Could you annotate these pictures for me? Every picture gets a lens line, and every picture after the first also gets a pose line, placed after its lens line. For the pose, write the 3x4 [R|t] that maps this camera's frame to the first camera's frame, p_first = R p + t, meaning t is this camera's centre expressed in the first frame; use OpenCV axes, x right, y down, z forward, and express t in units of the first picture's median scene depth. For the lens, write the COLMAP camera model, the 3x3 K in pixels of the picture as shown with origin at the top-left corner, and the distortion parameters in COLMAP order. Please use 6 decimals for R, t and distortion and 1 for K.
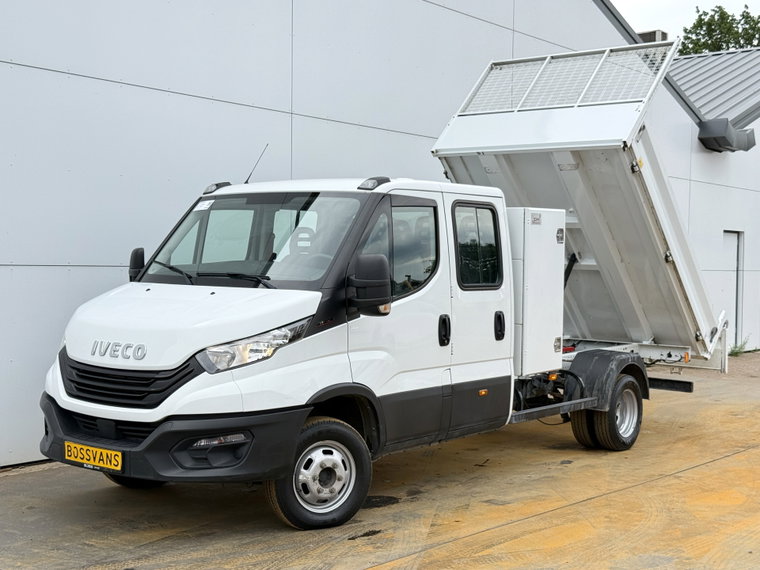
lens RADIAL K [[1069.4, 0, 380.3], [0, 1069.4, 283.1], [0, 0, 1]] dist [0.039254, 0.000000]
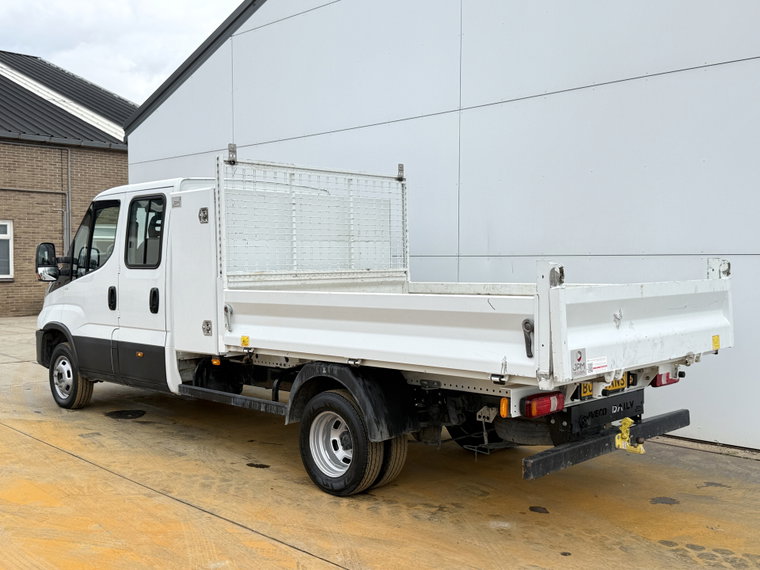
lens RADIAL K [[811.0, 0, 380.5], [0, 811.0, 285.4], [0, 0, 1]] dist [-0.011112, 0.000000]
pose [[-0.110762, 0.023336, -0.993573, 0.951335], [-0.017828, 0.999517, 0.025463, -0.002834], [0.993687, 0.020534, -0.110292, 1.346862]]
